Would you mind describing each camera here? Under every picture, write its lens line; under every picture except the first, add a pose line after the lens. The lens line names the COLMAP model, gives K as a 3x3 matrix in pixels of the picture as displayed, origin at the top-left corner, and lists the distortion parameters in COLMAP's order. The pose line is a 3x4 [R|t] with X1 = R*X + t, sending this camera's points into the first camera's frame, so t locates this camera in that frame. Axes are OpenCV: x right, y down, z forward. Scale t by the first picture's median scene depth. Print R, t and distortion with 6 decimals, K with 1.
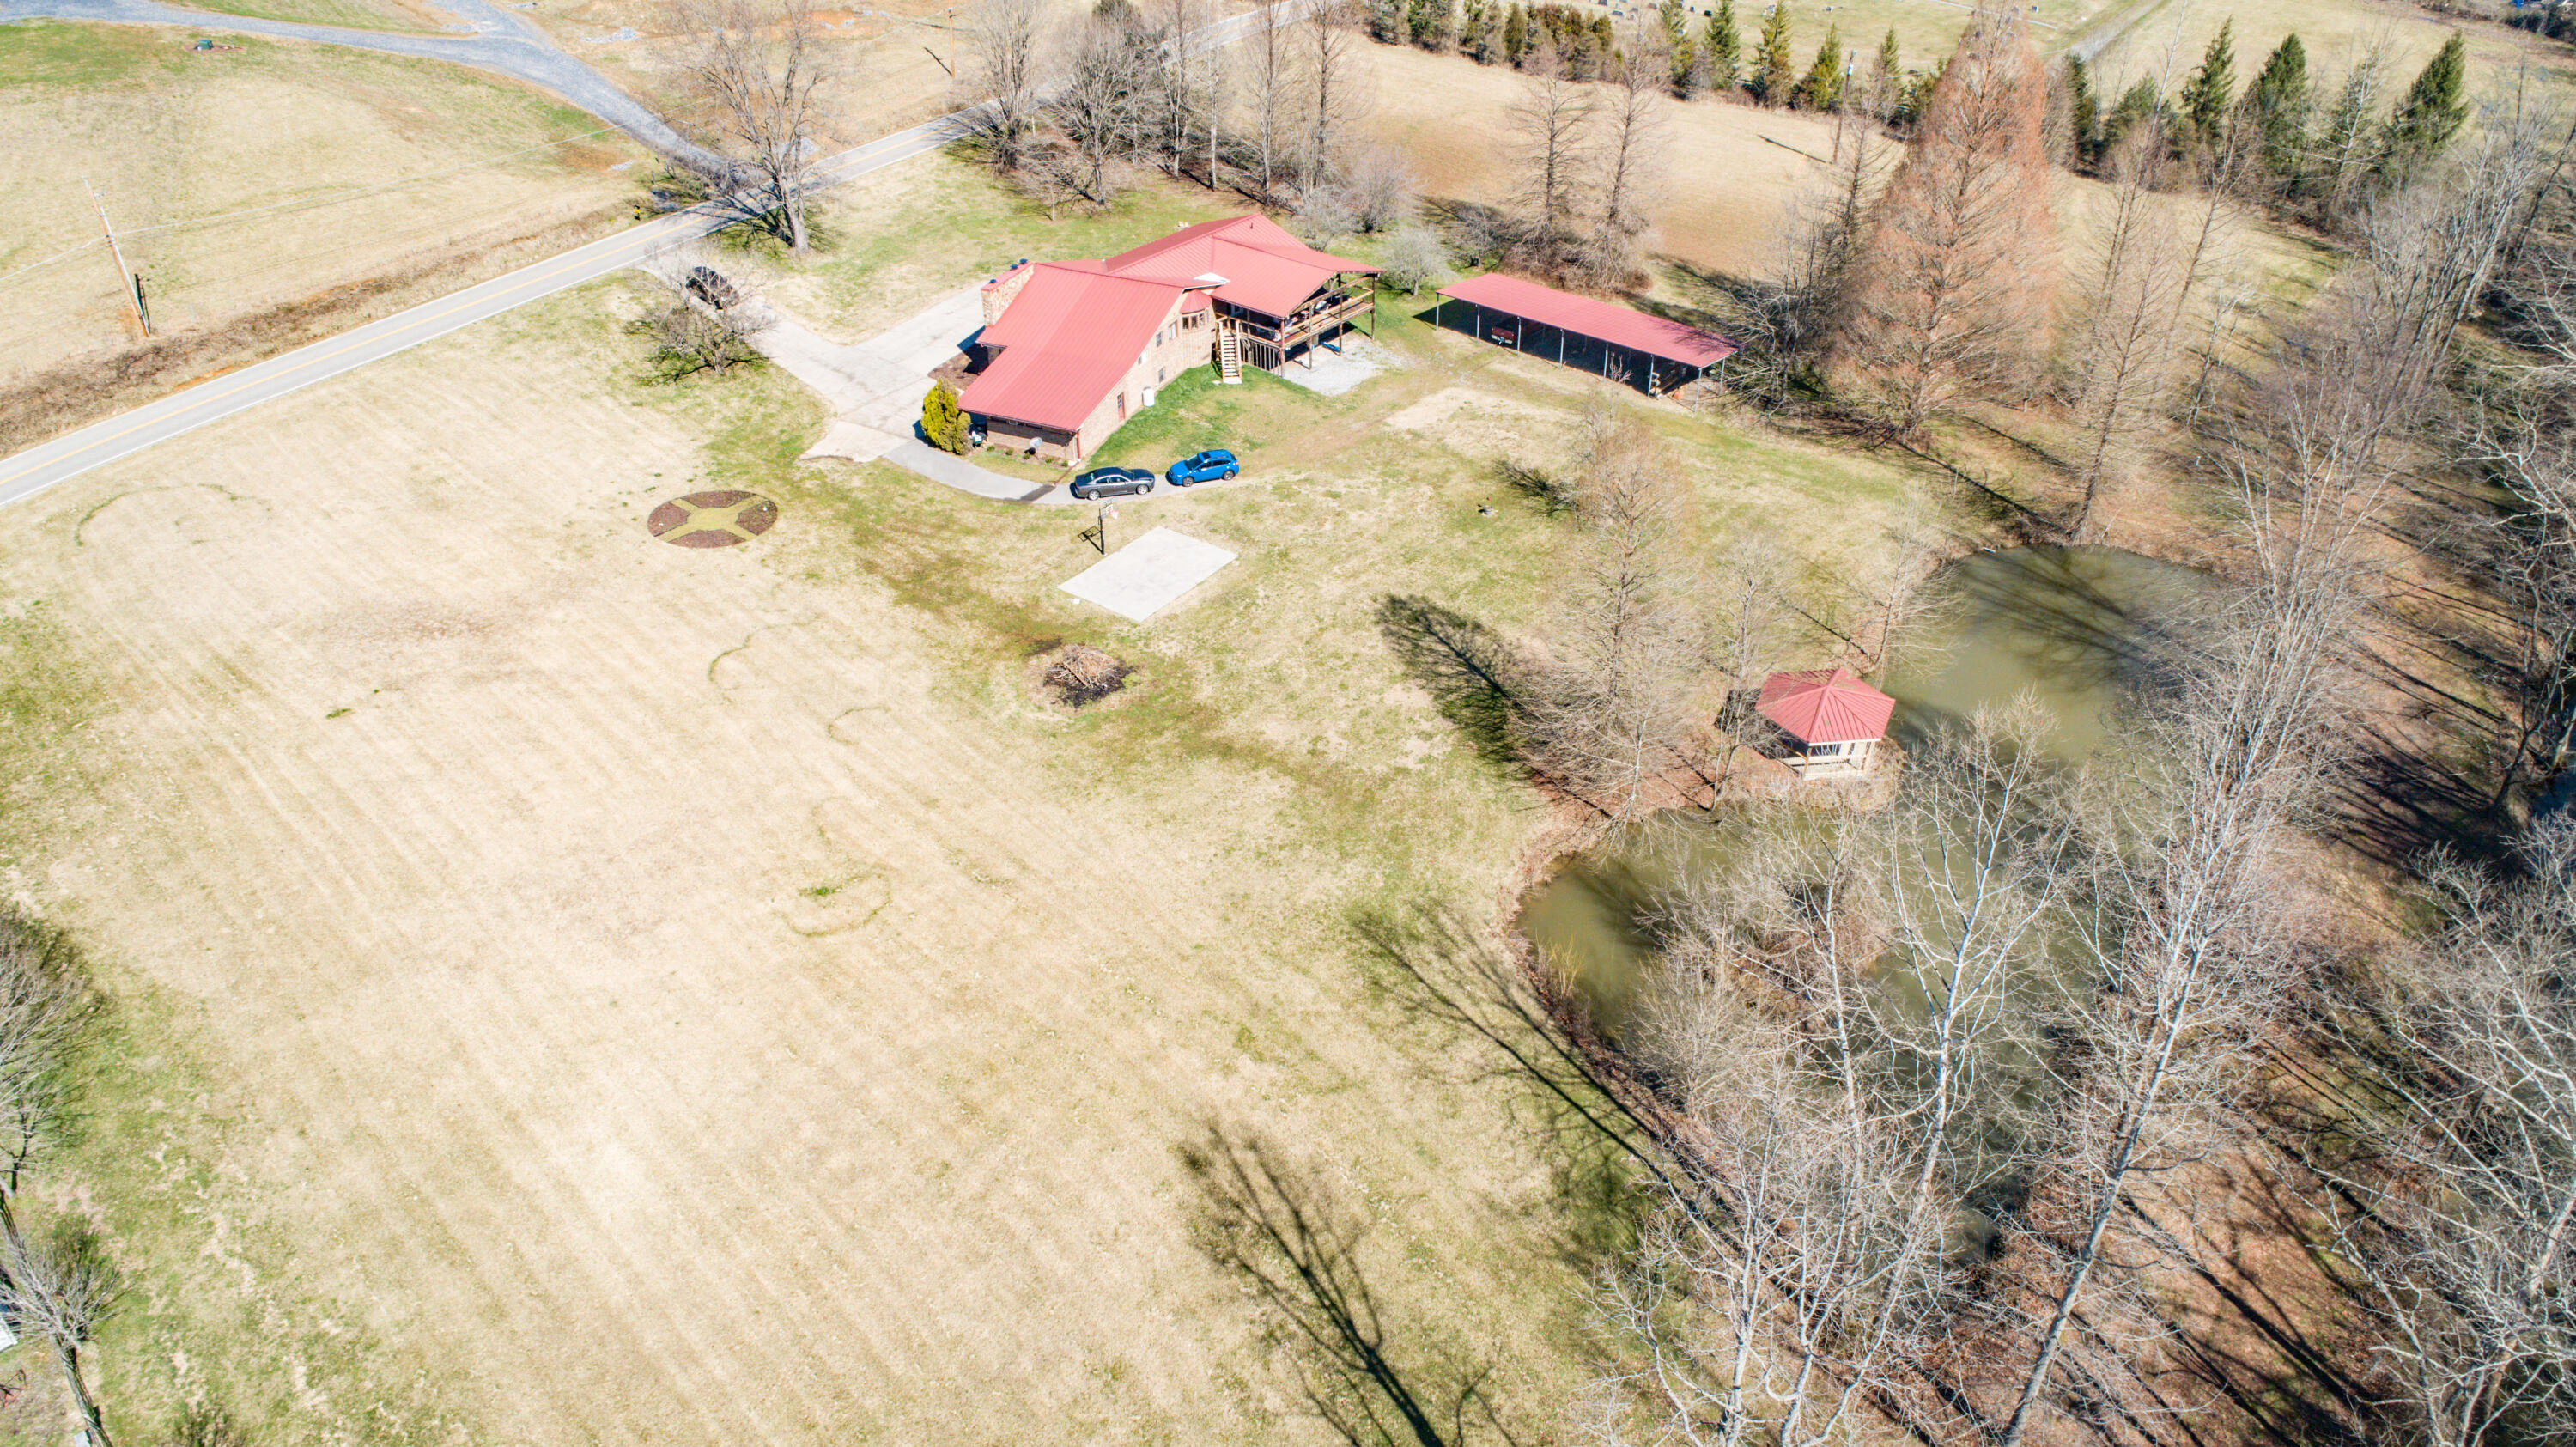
lens RADIAL K [[1732.0, 0, 1286.9], [0, 1732.0, 715.7], [0, 0, 1]] dist [-0.005358, 0.003412]
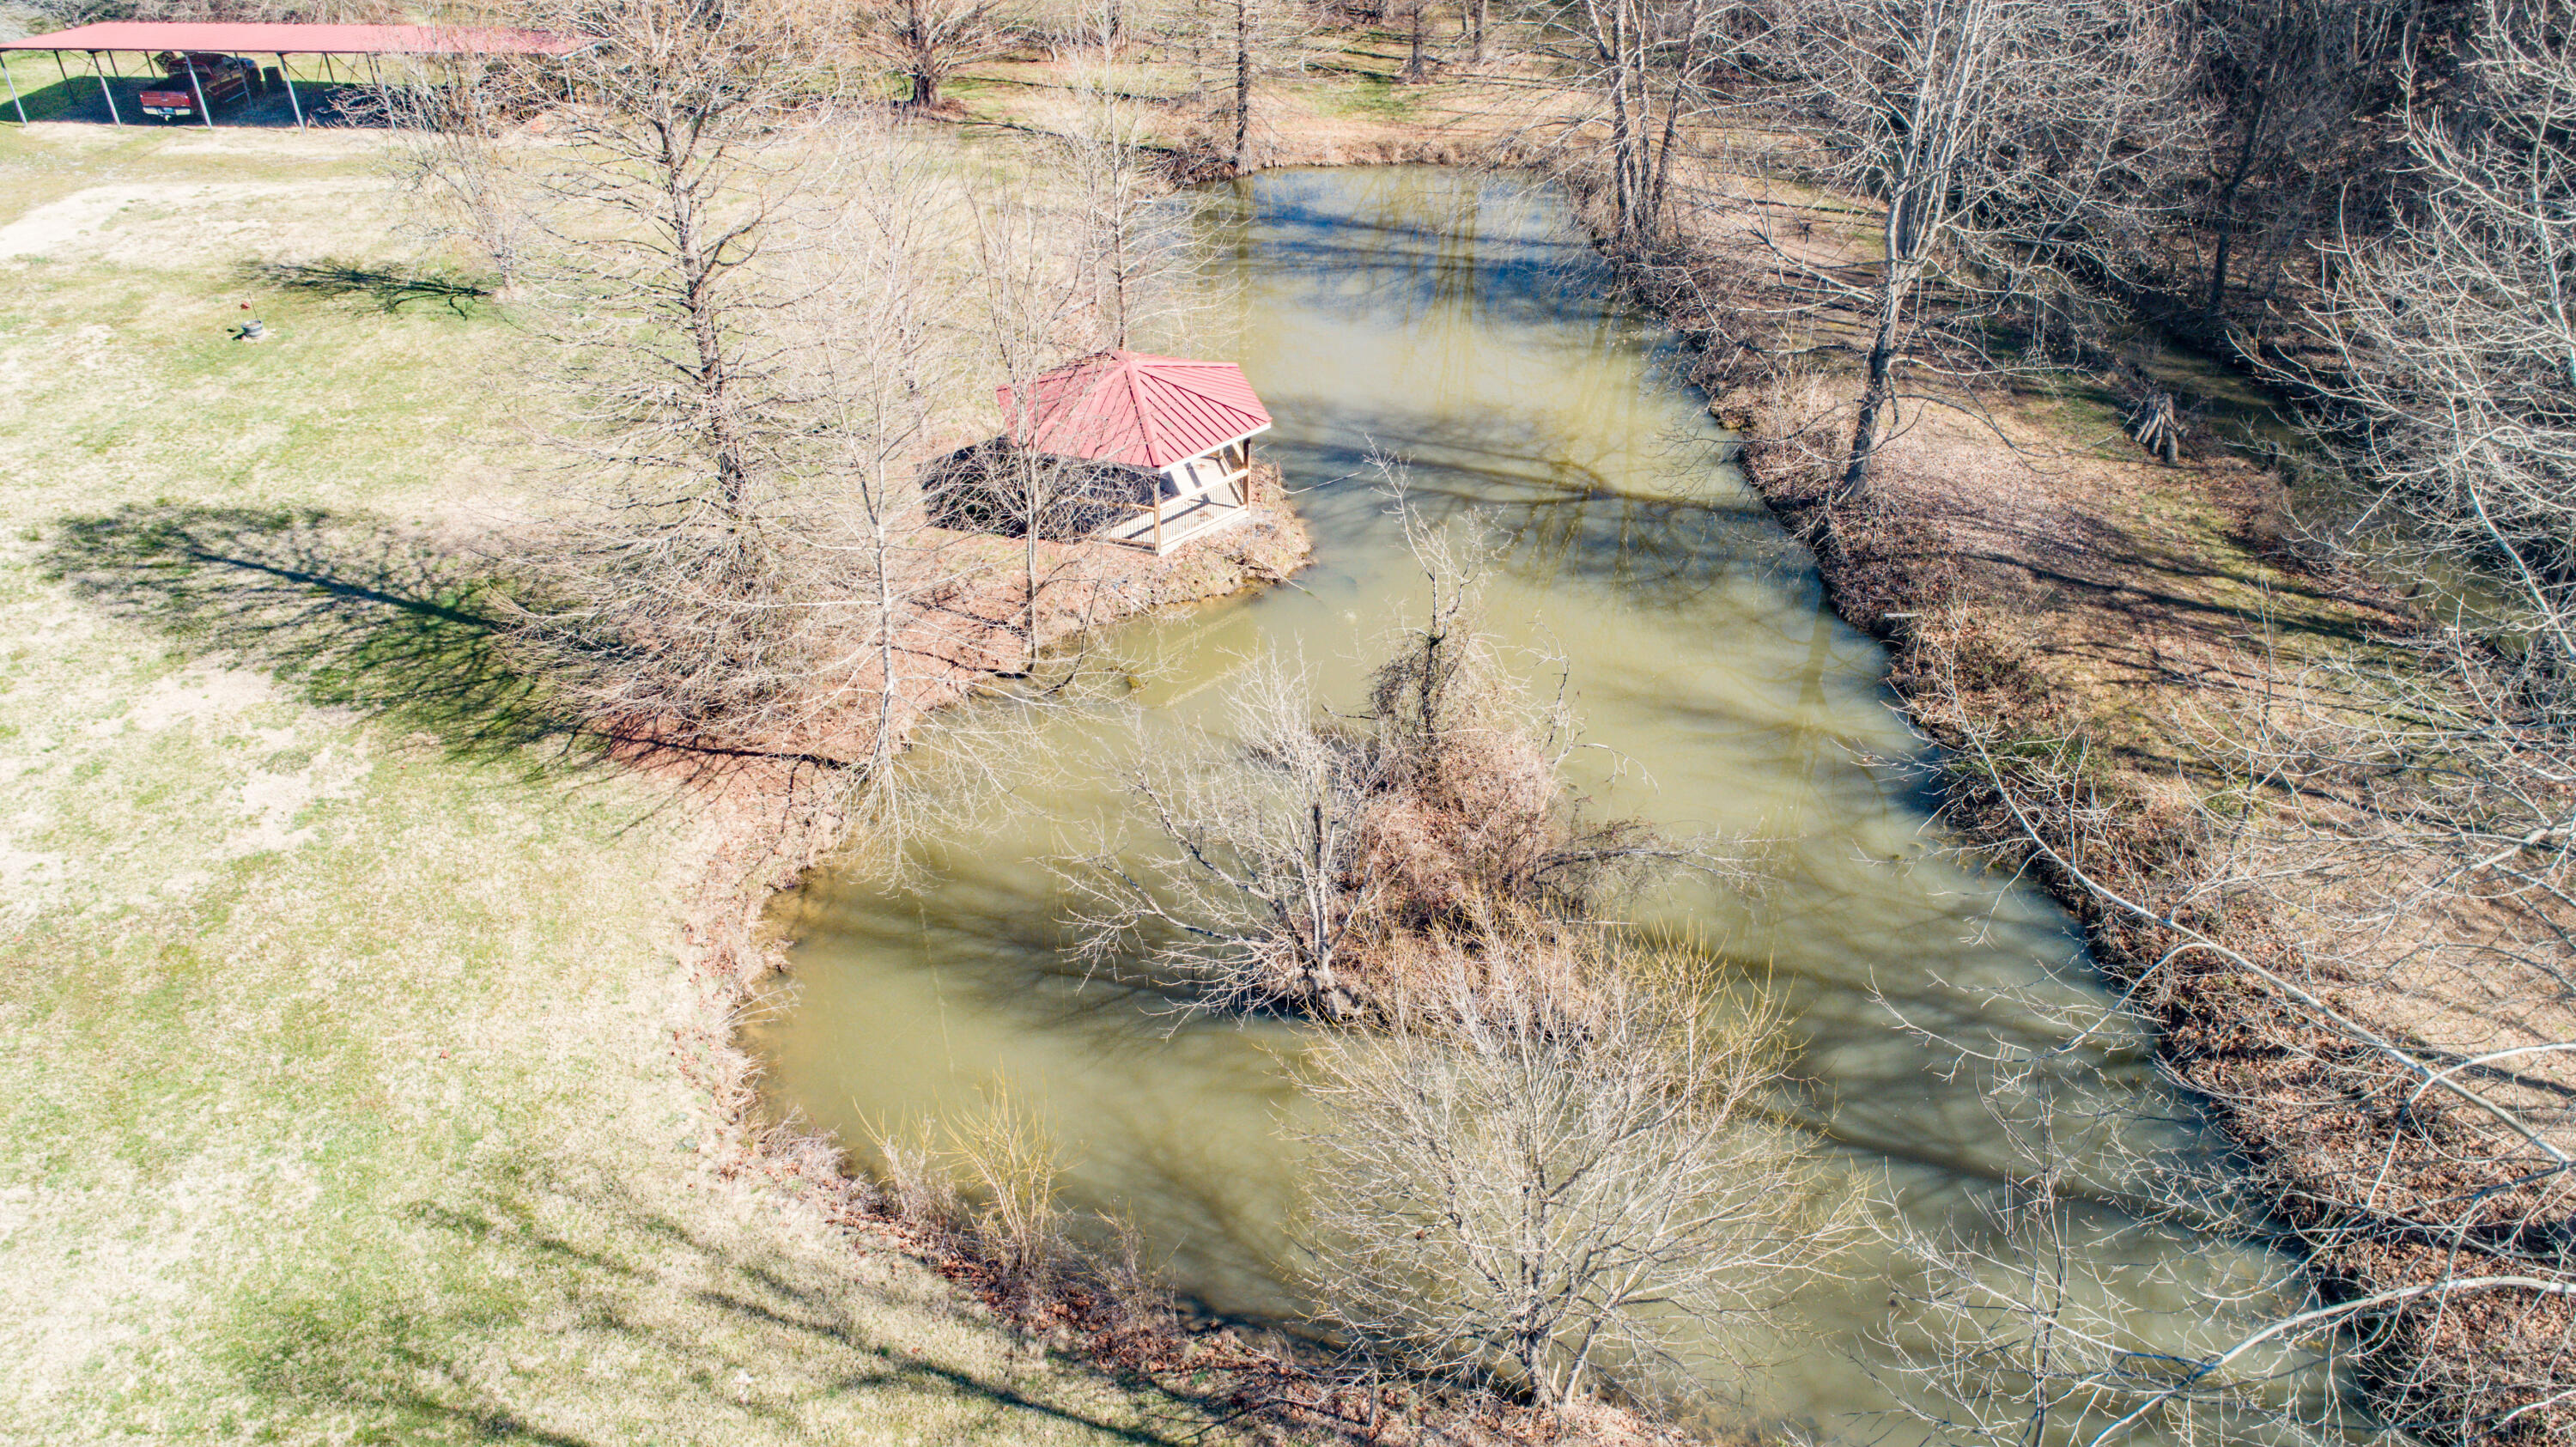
lens RADIAL K [[1729.6, 0, 1288.0], [0, 1729.6, 723.5], [0, 0, 1]] dist [-0.013371, 0.007018]
pose [[0.759995, -0.344793, 0.550932, 0.039174], [0.349481, 0.931498, 0.100867, 0.040676], [-0.547970, 0.115882, 0.828432, 0.536565]]
